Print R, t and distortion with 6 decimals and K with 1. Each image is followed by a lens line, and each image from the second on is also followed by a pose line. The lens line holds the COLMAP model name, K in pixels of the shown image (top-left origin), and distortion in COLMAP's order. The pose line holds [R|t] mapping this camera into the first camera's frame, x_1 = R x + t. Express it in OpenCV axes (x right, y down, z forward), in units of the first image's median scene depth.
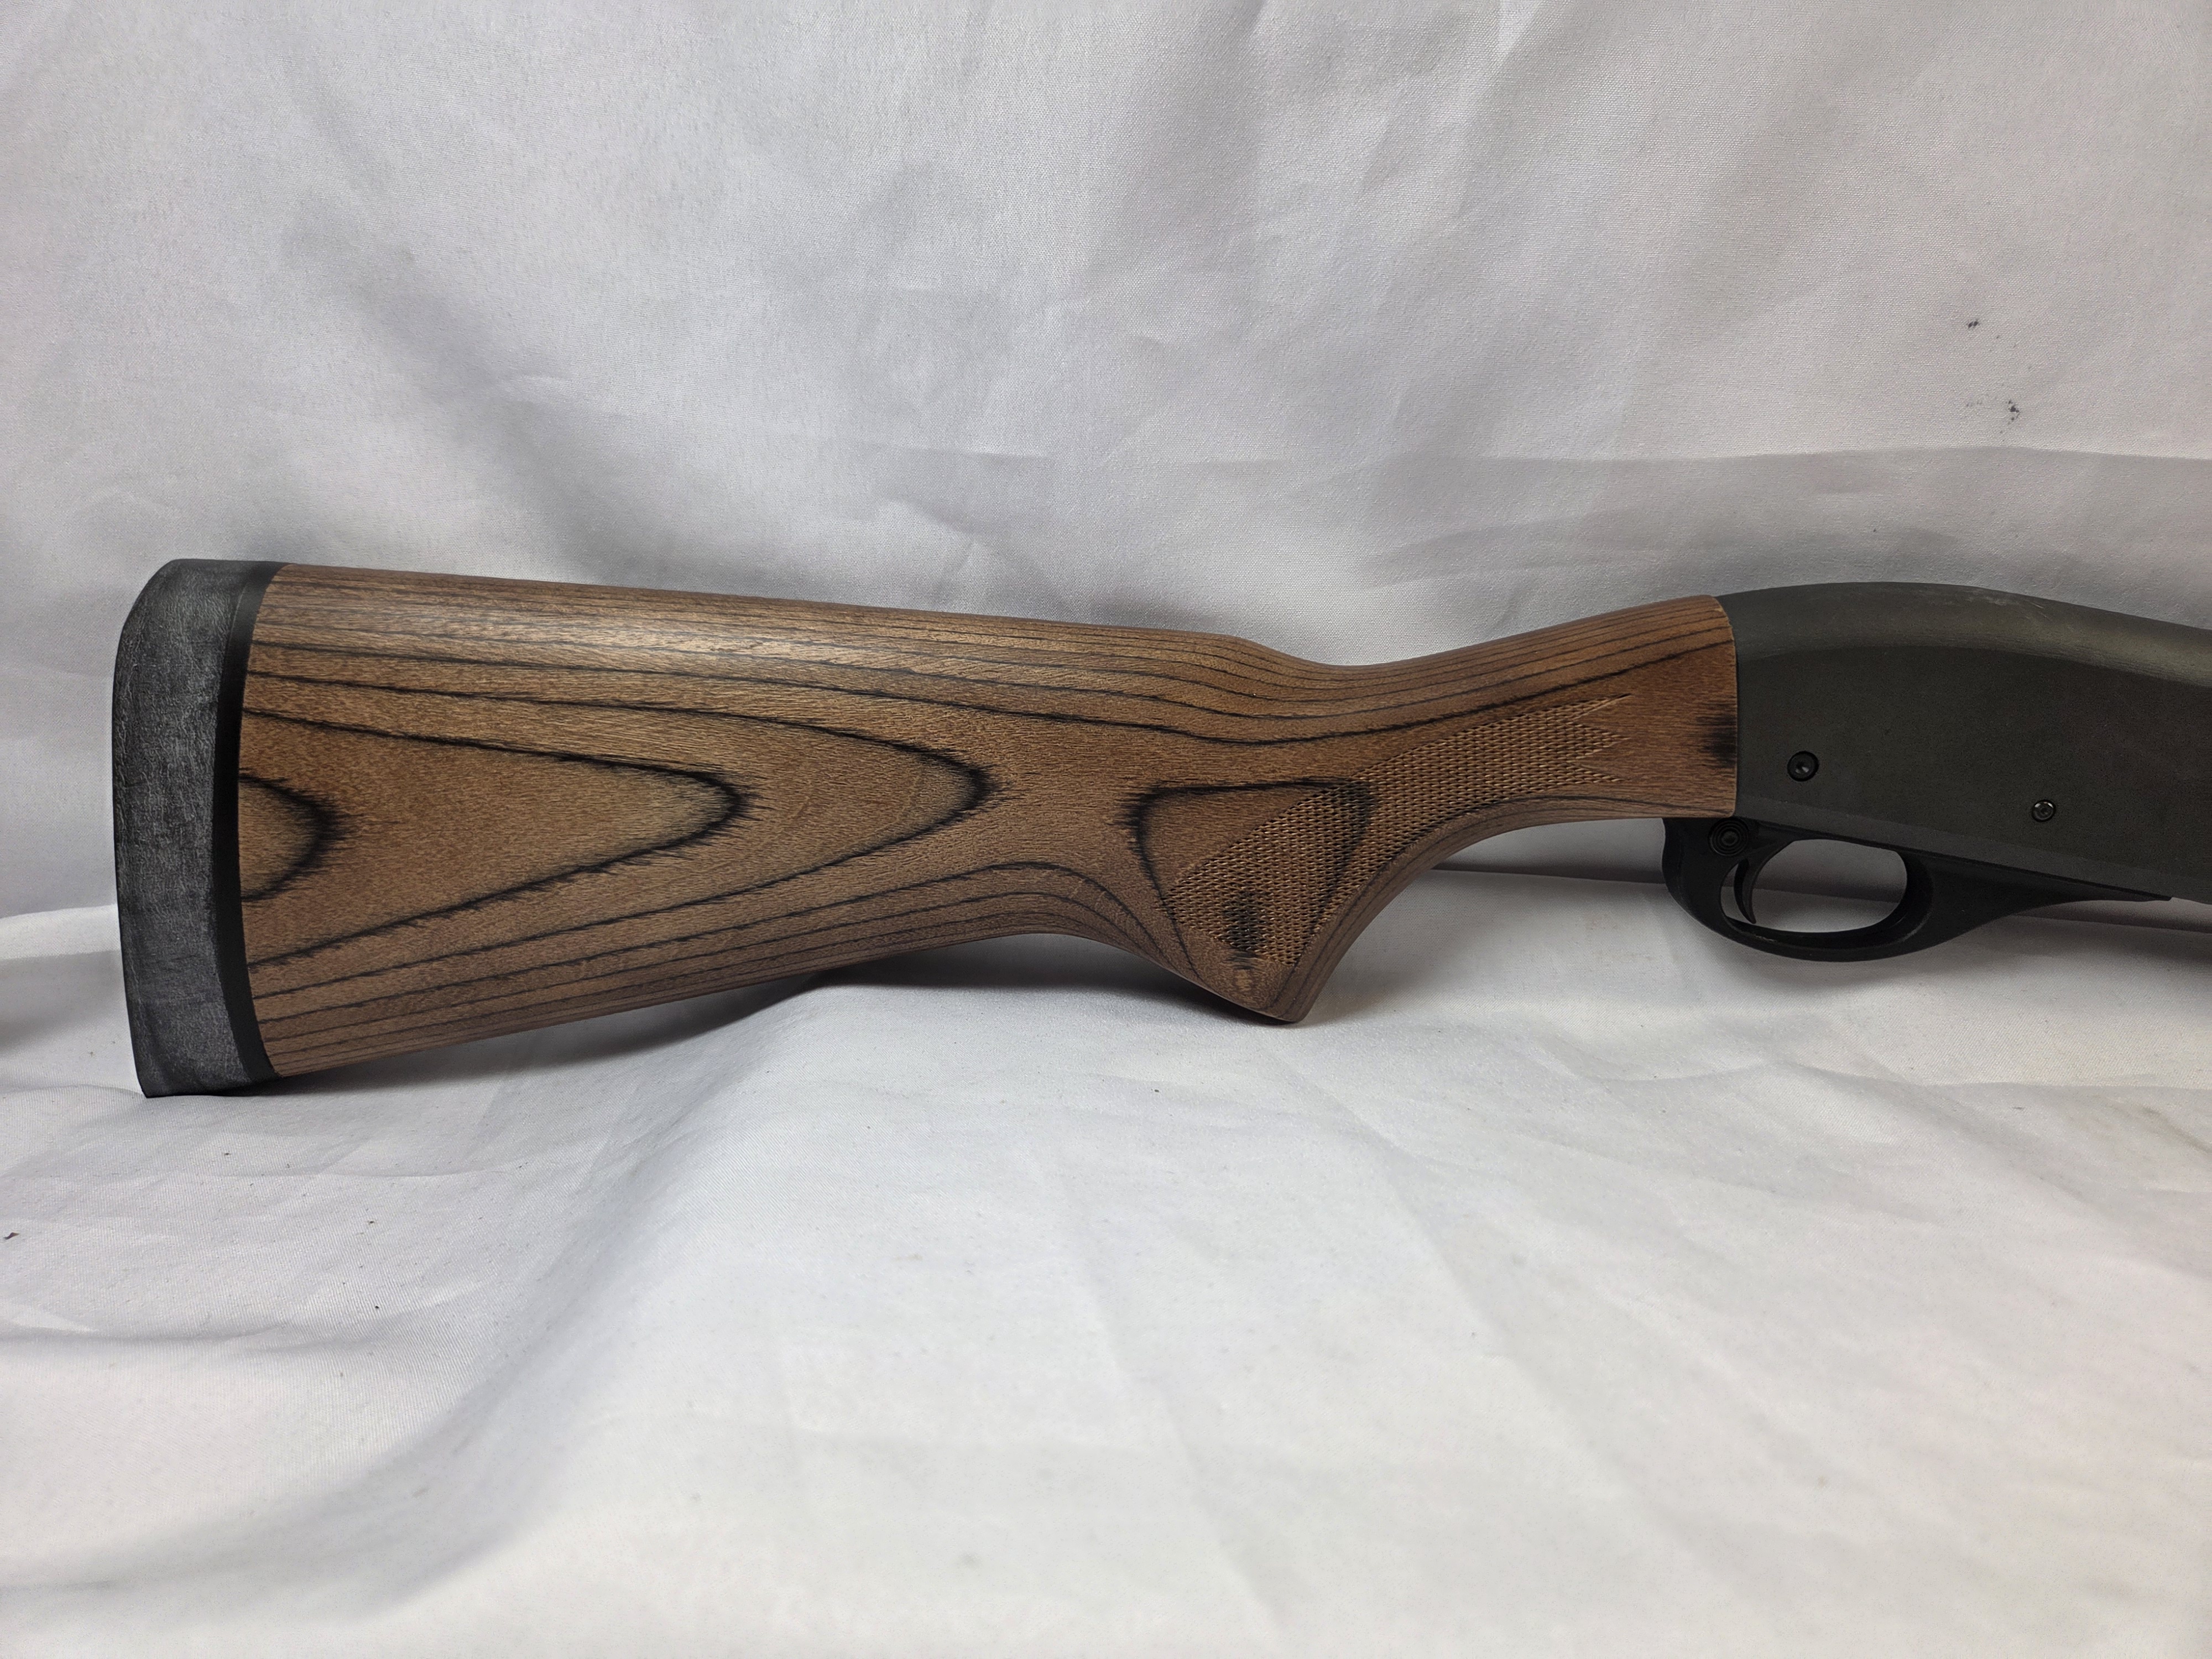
lens RADIAL K [[1486.8, 0, 1106.0], [0, 1486.8, 829.5], [0, 0, 1]] dist [0.004091, -0.002026]
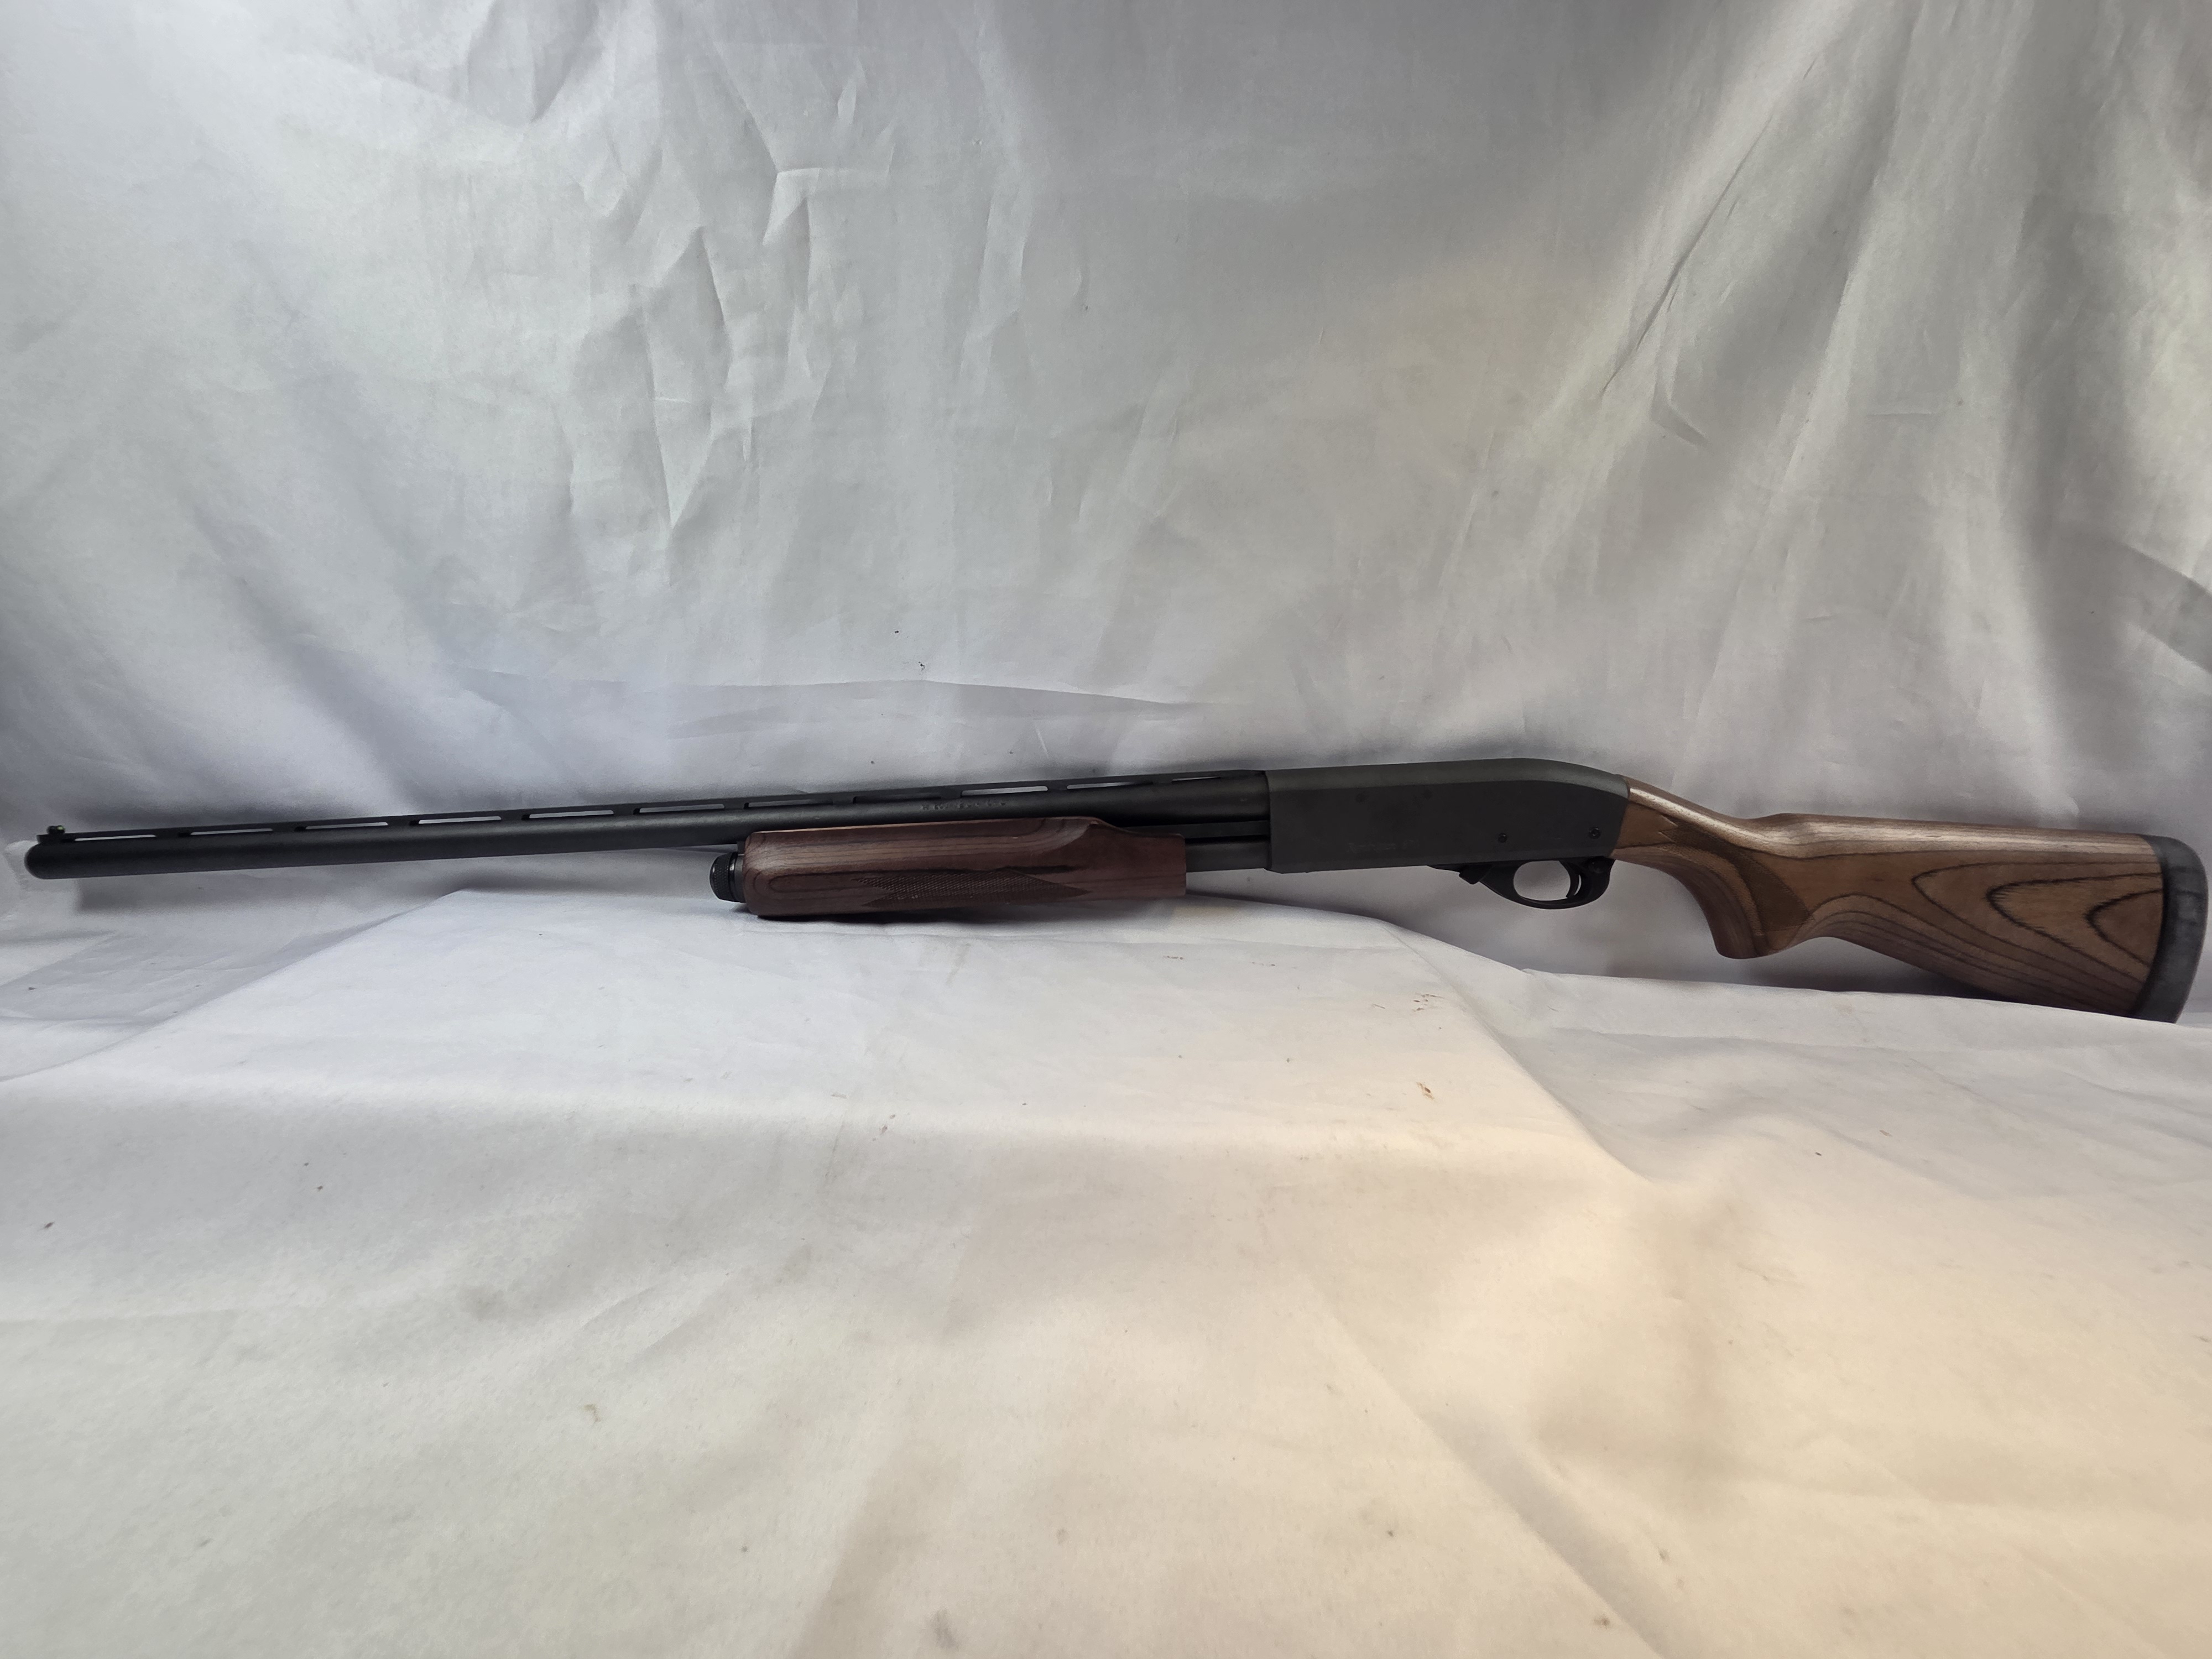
lens RADIAL K [[873.5, 0, 1106.0], [0, 873.5, 829.5], [0, 0, 1]] dist [0.001472, 0.000166]
pose [[0.997363, 0.014951, 0.071018, 0.801155], [-0.014864, 0.999888, -0.001754, -0.007497], [-0.071037, 0.000694, 0.997473, -0.481258]]
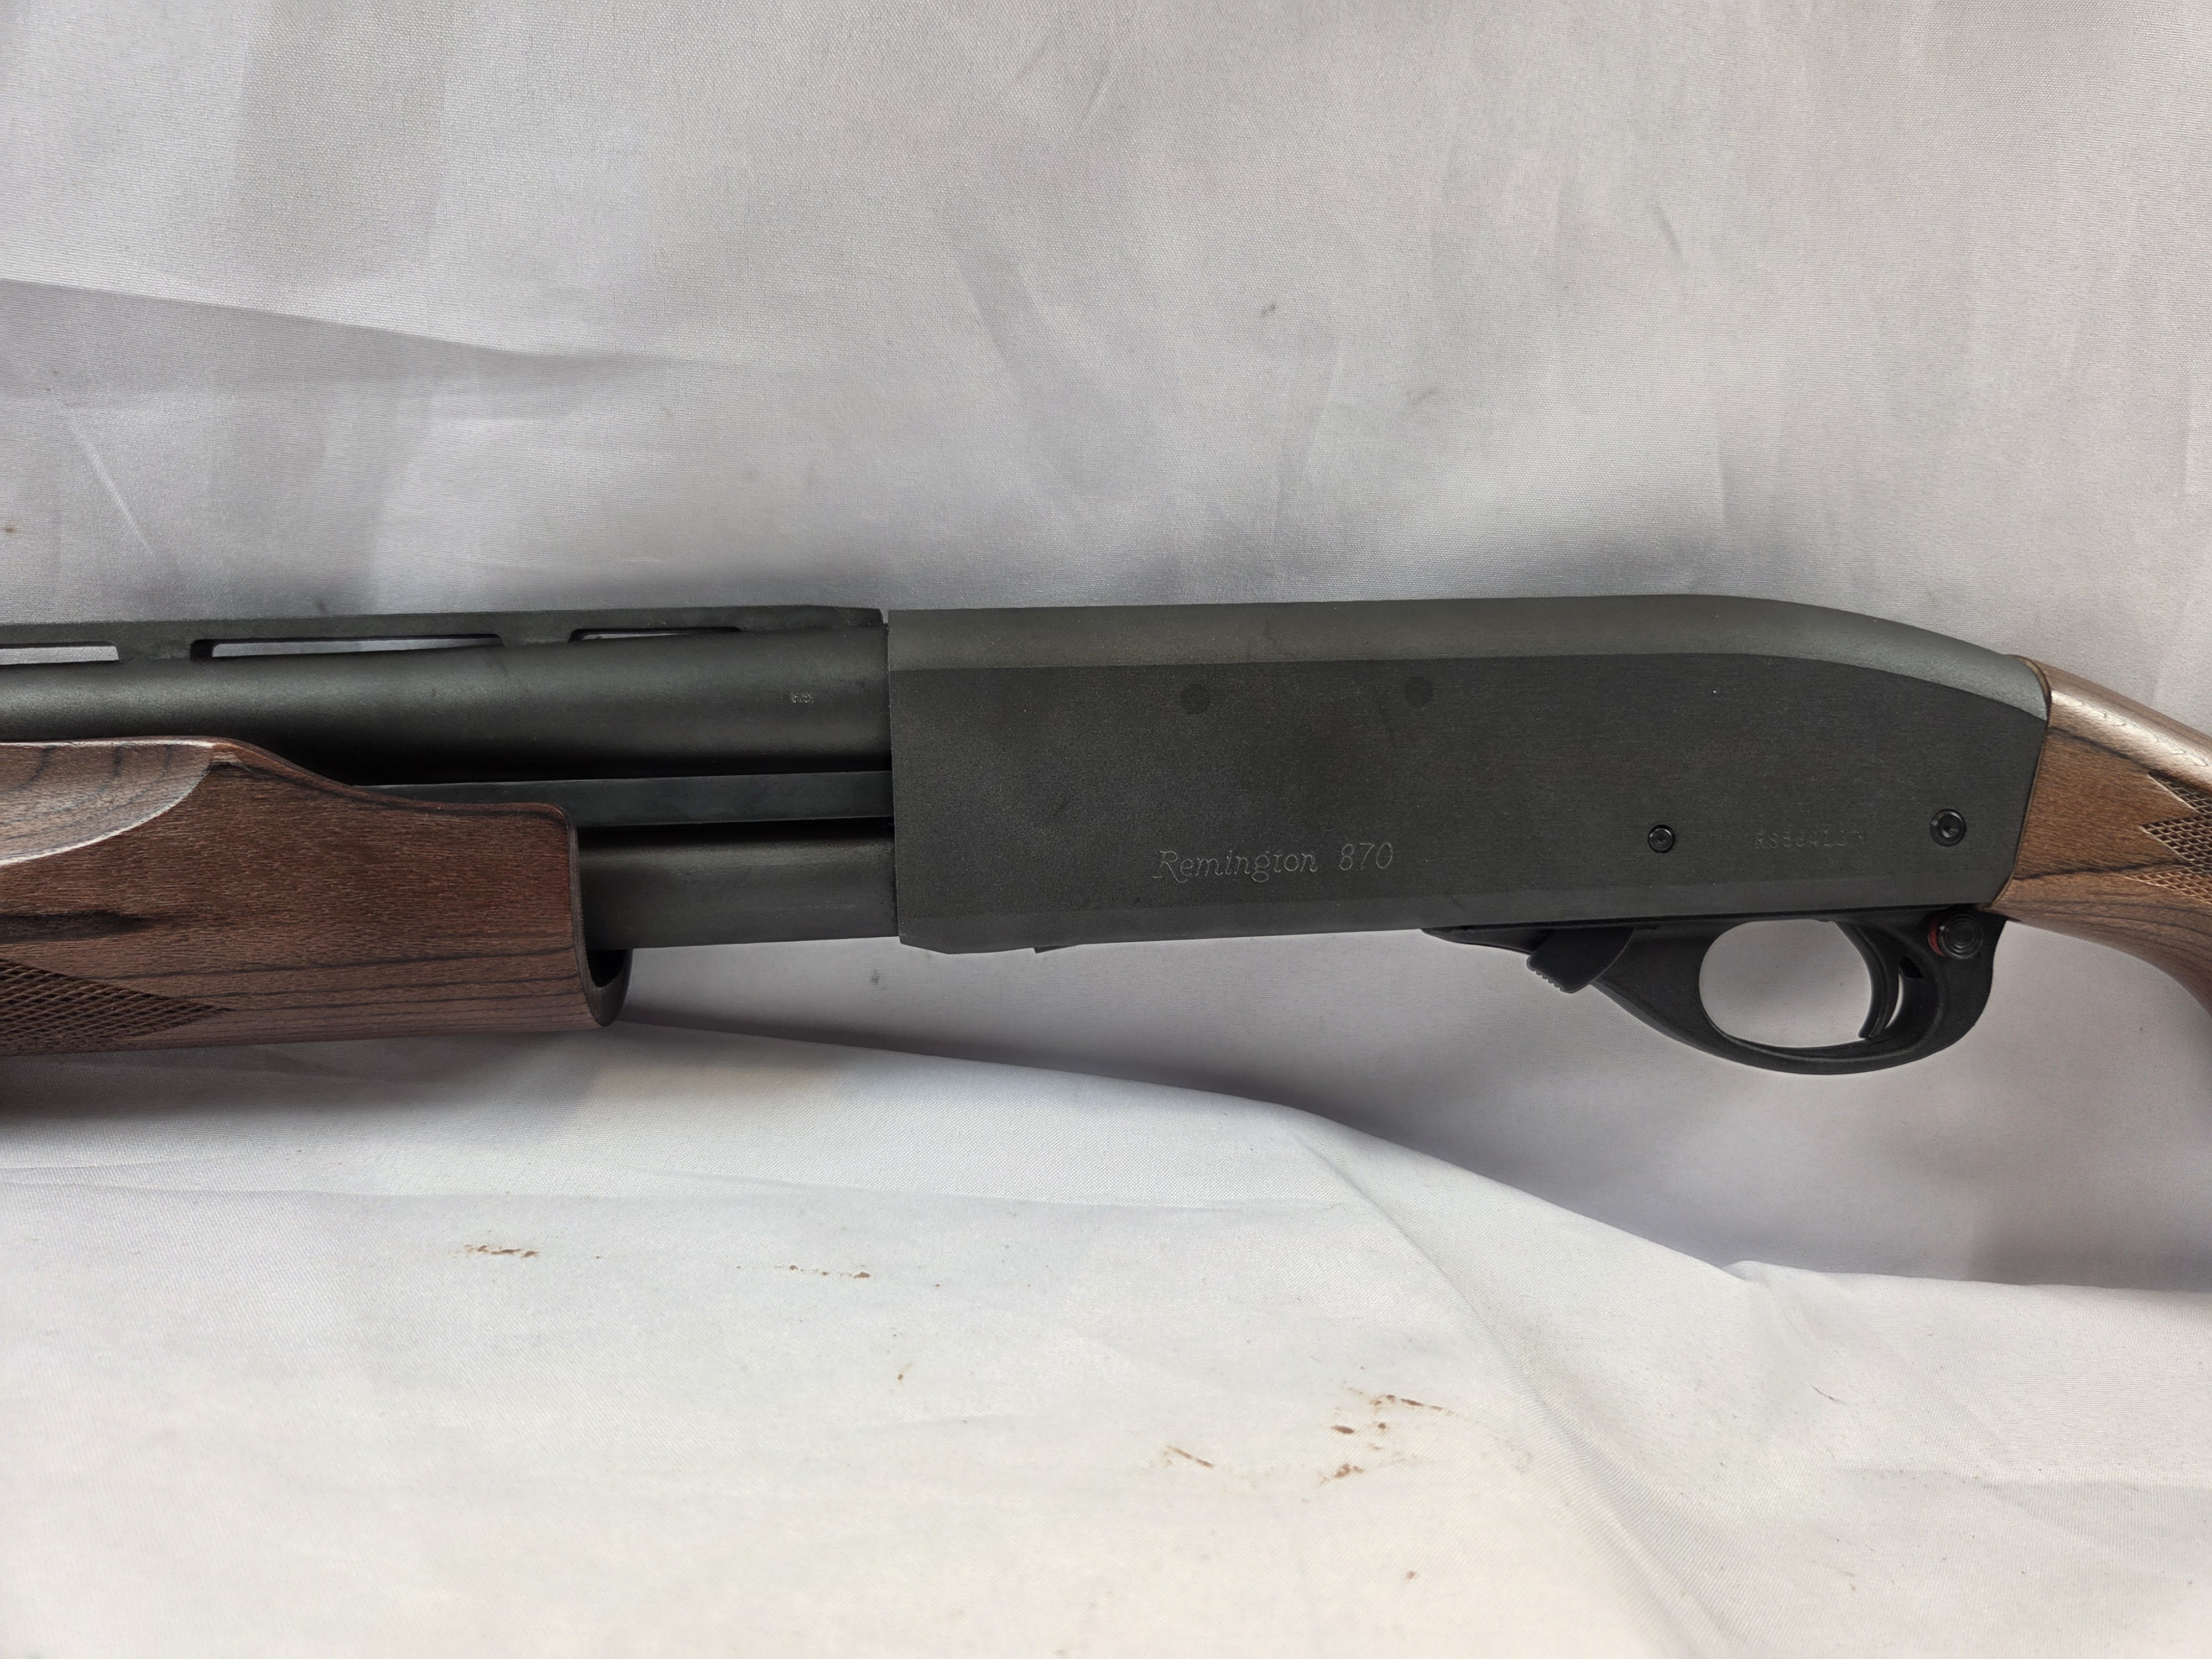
lens RADIAL K [[1603.8, 0, 1106.0], [0, 1603.8, 829.5], [0, 0, 1]] dist [0.006510, 0.002218]
pose [[0.989000, 0.030868, 0.144658, 1.178391], [-0.021449, 0.997574, -0.066224, 0.052409], [-0.146351, 0.062392, 0.987263, 0.181090]]
